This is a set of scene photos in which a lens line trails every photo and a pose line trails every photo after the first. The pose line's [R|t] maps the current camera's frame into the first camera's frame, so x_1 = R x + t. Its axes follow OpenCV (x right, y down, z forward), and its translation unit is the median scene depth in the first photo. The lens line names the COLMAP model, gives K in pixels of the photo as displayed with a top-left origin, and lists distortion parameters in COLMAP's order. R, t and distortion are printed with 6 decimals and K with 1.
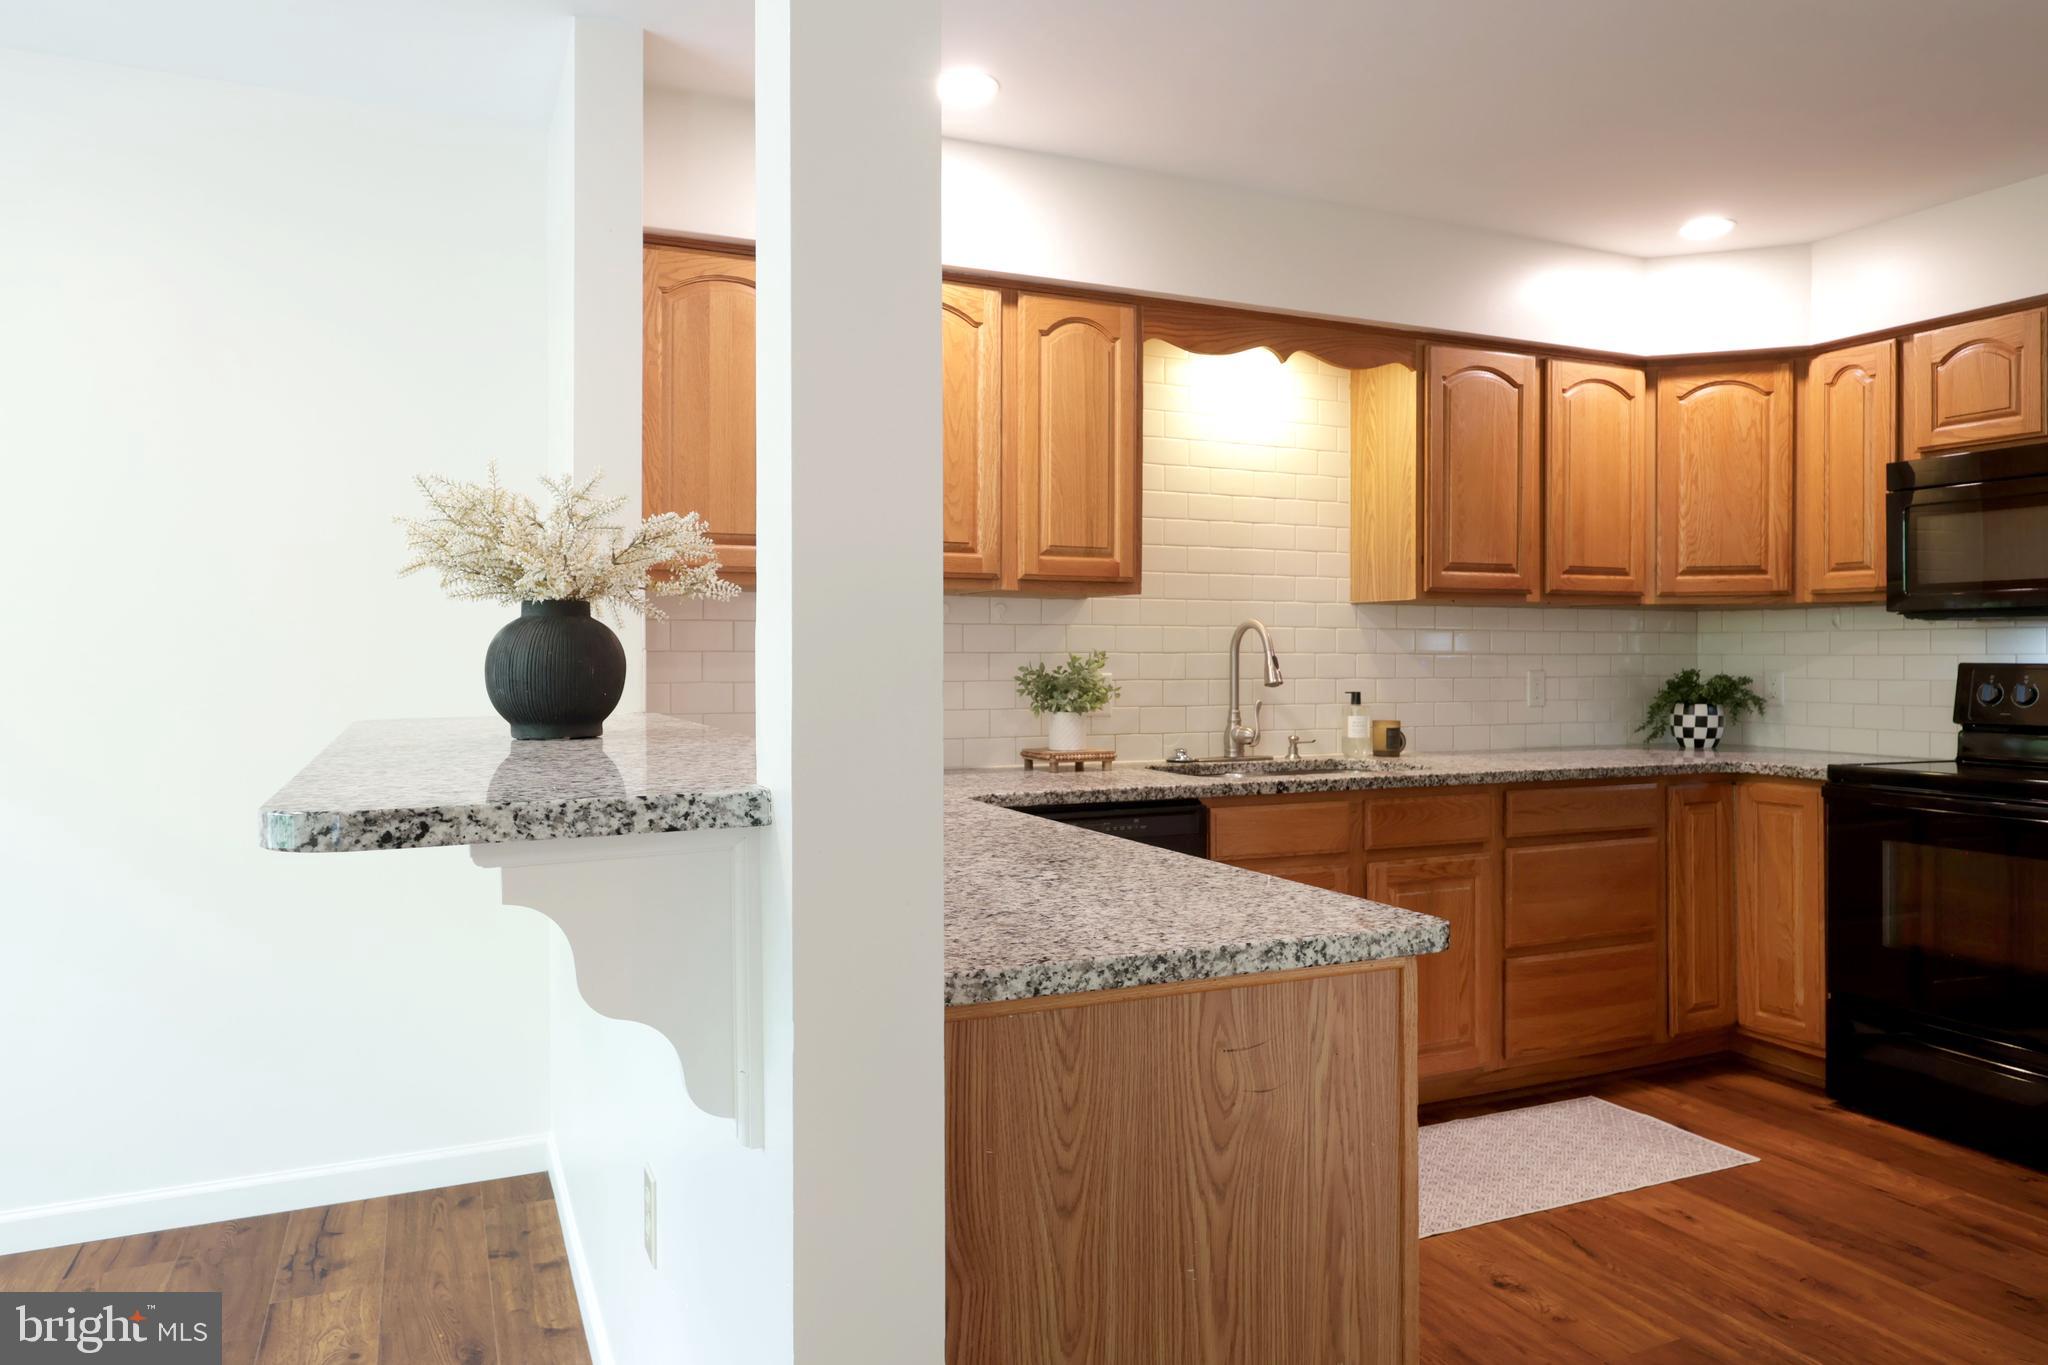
lens RADIAL K [[1312.4, 0, 1022.3], [0, 1312.4, 649.1], [0, 0, 1]] dist [0.003708, 0.003895]
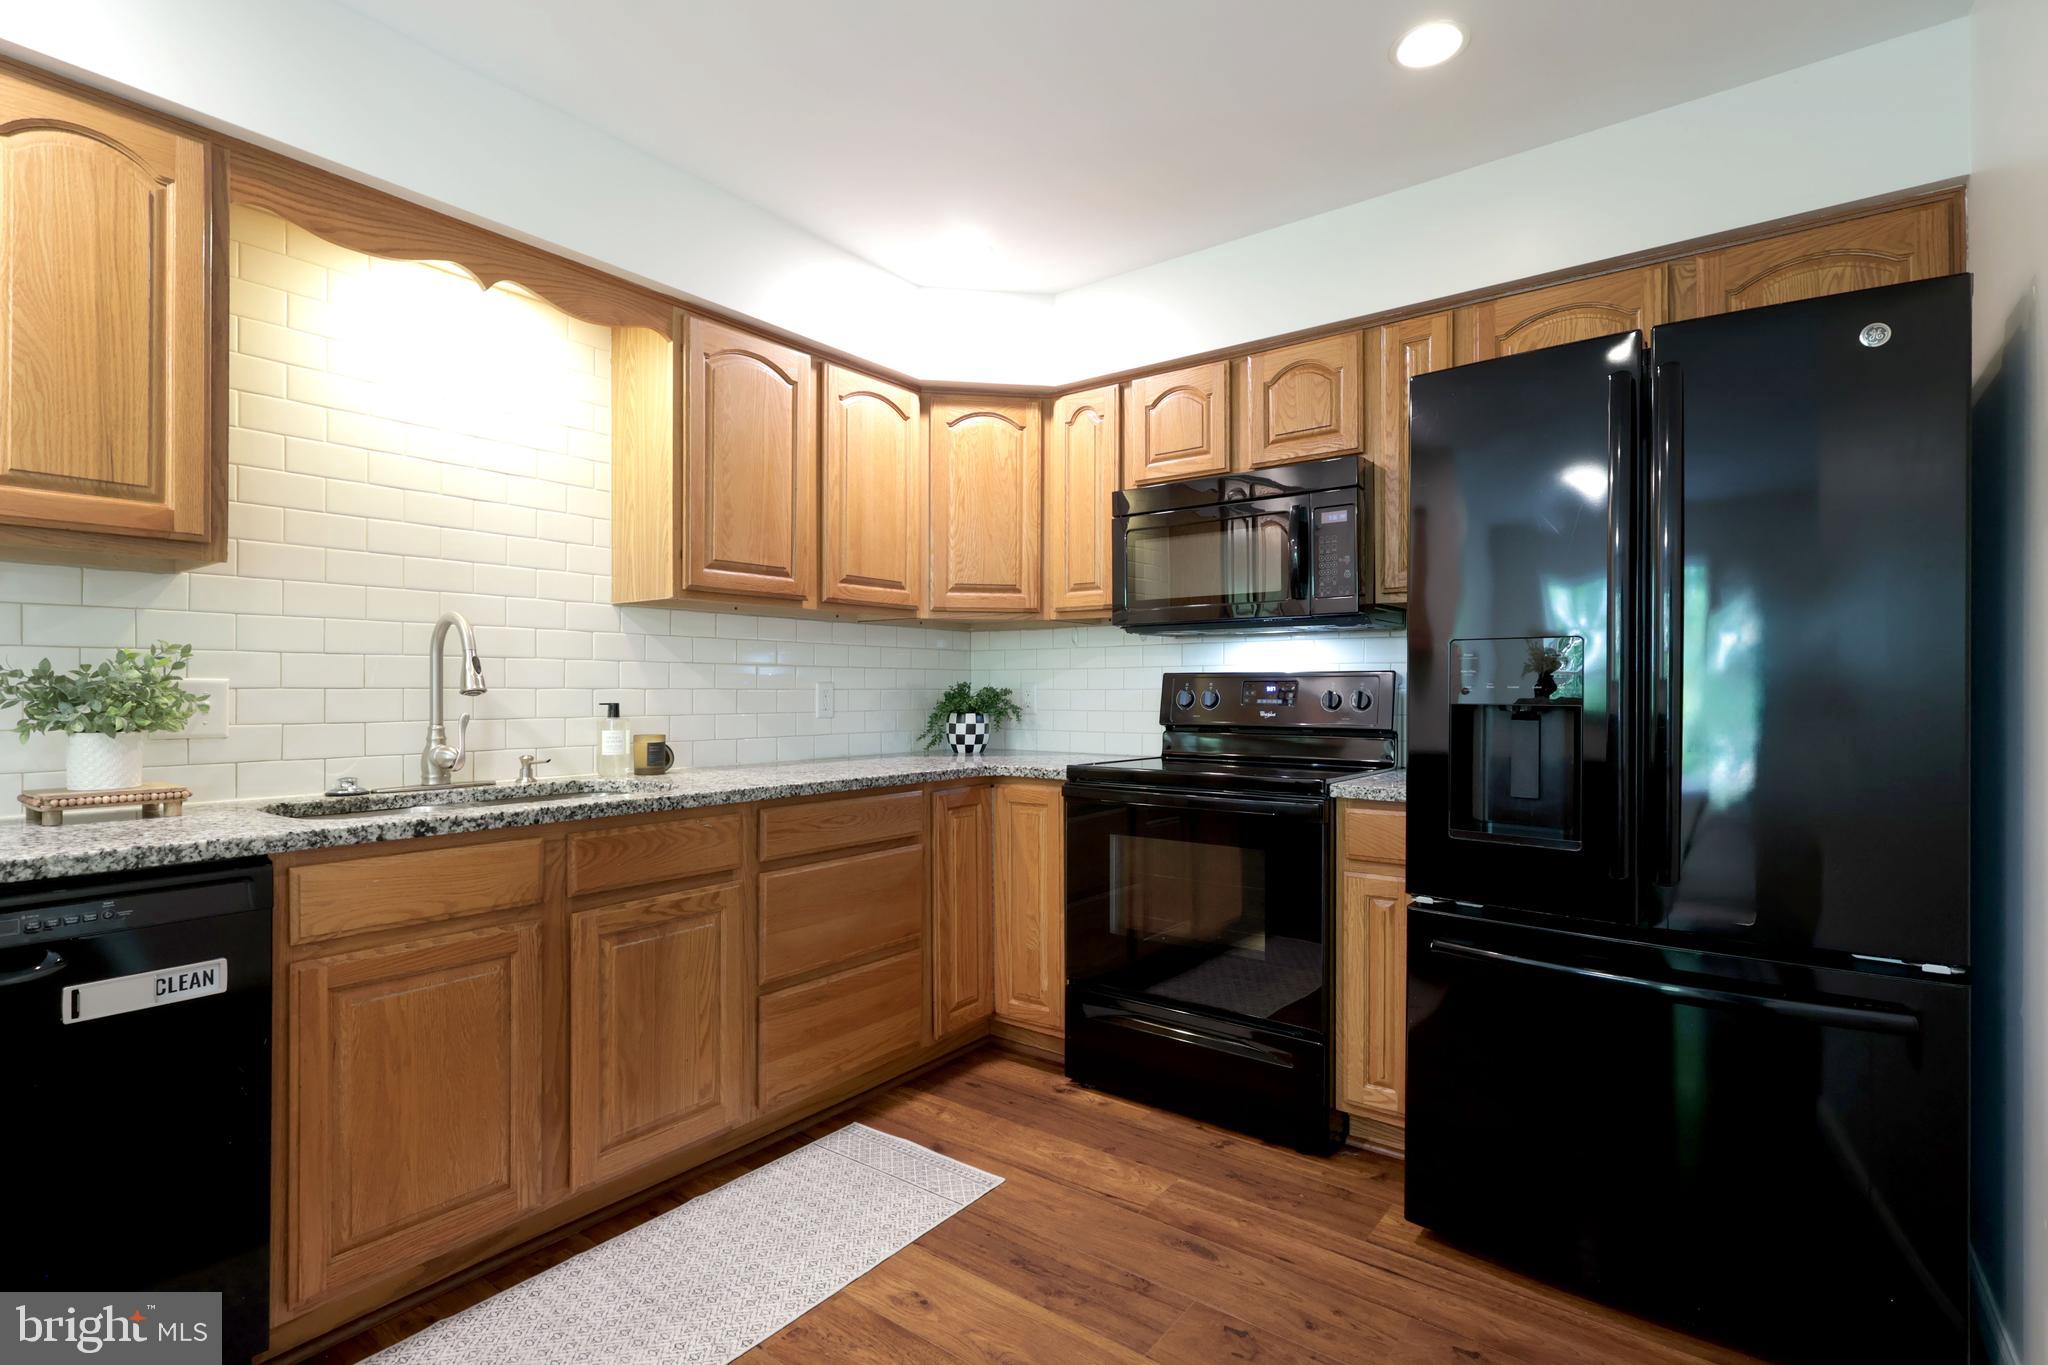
lens RADIAL K [[961.2, 0, 1022.0], [0, 961.2, 685.6], [0, 0, 1]] dist [0.003327, 0.000161]
pose [[0.880026, 0.000163, 0.474926, 0.213478], [-0.000033, 1.000000, -0.000282, 0.023668], [-0.474926, 0.000232, 0.880026, 0.336289]]
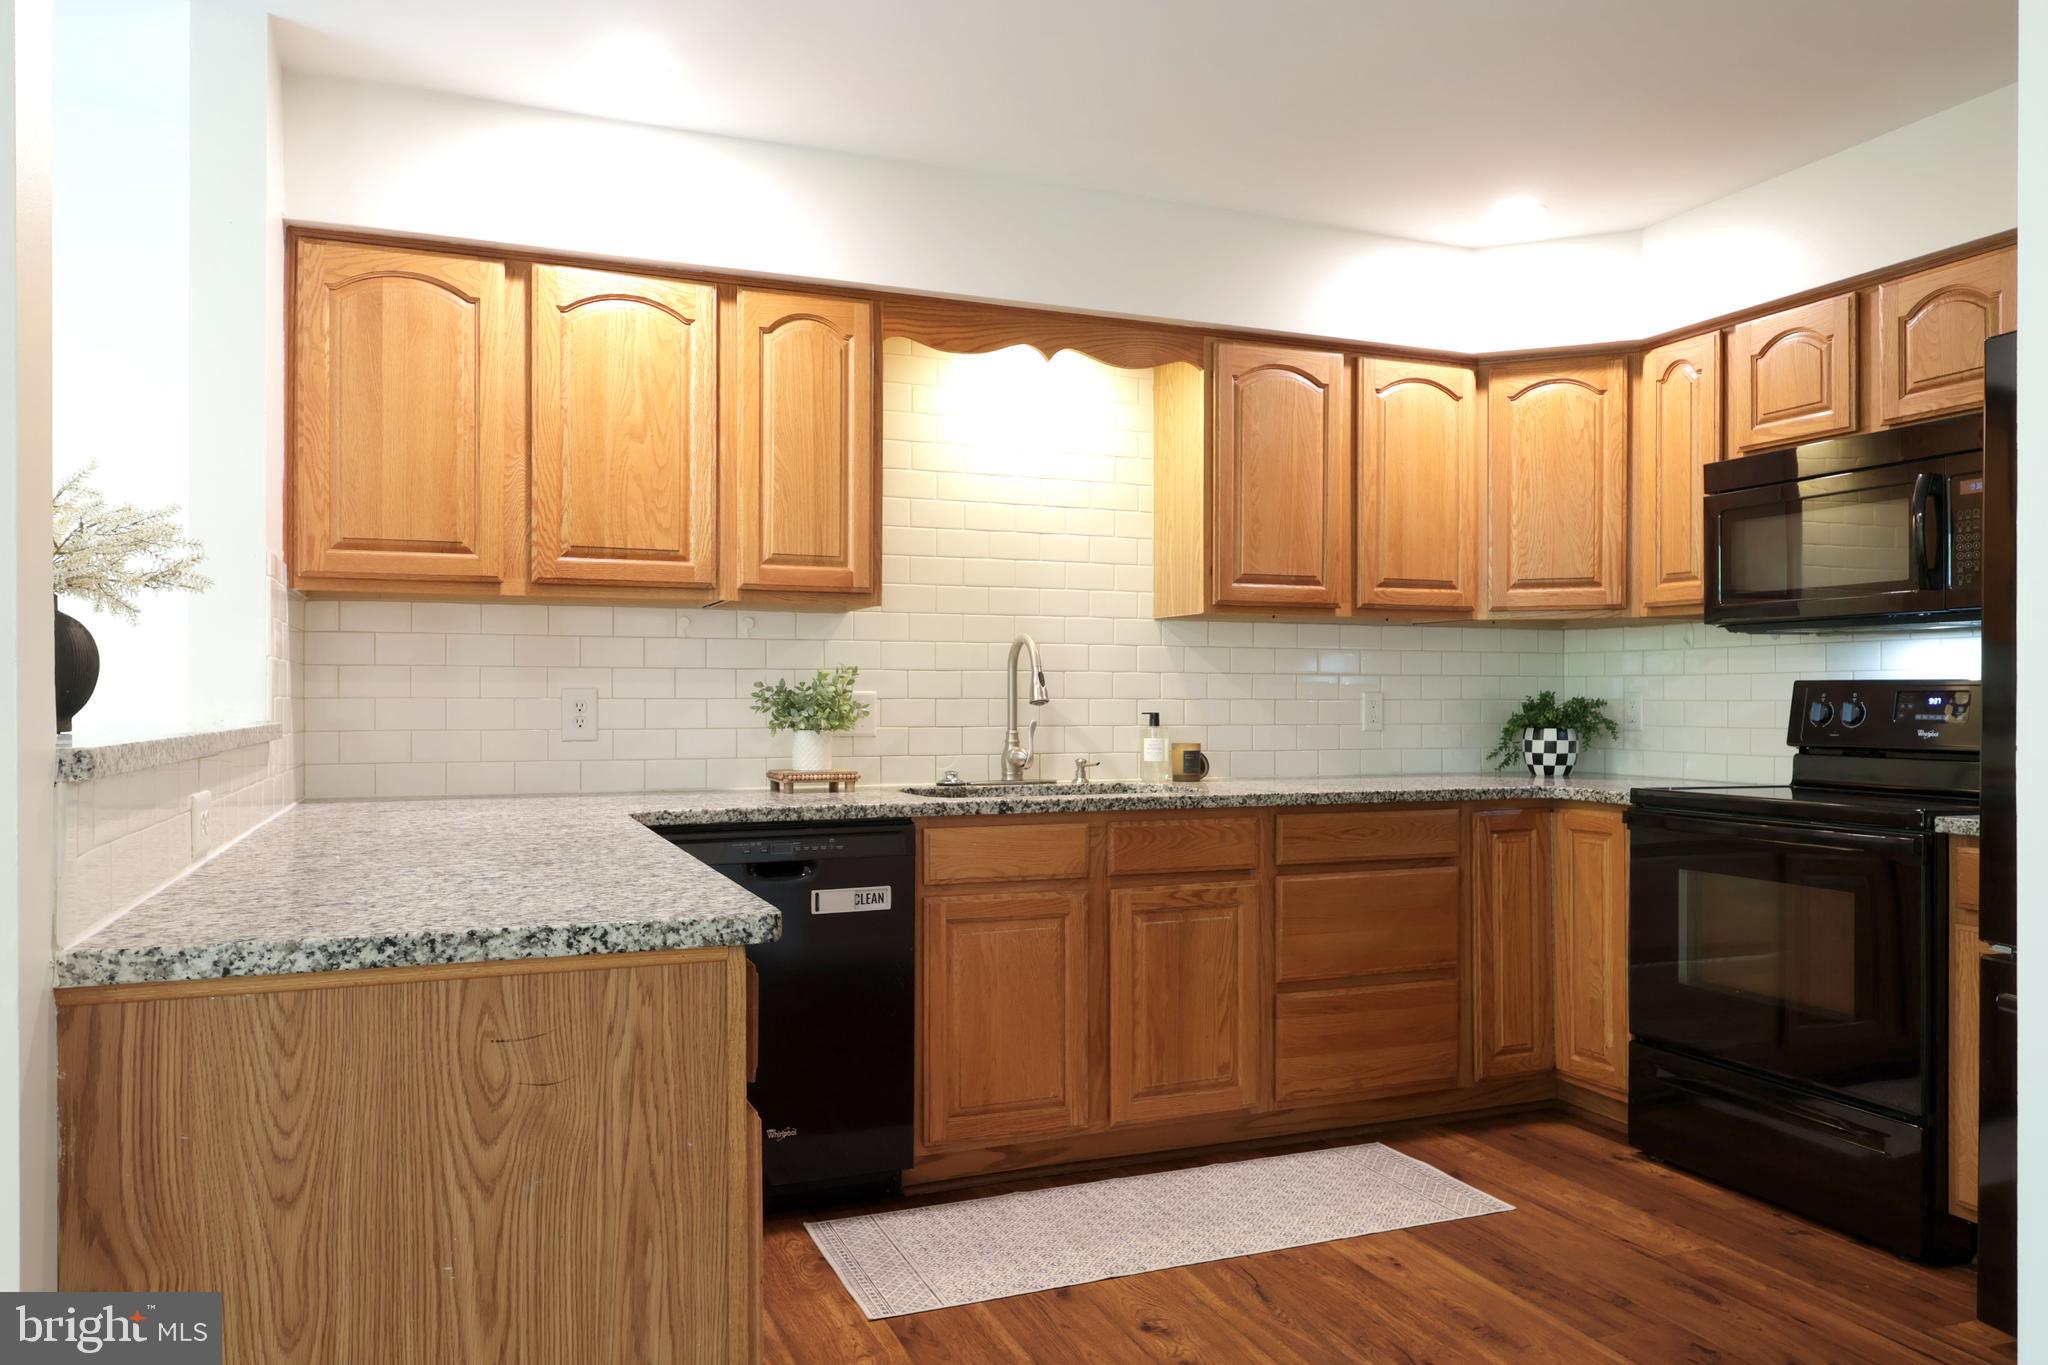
lens RADIAL K [[1391.3, 0, 1023.1], [0, 1391.3, 691.8], [0, 0, 1]] dist [0.011991, -0.000556]
pose [[0.999217, -0.000312, -0.039569, 0.226188], [0.000324, 1.000000, 0.000308, 0.019453], [0.039568, -0.000321, 0.999217, -0.001788]]
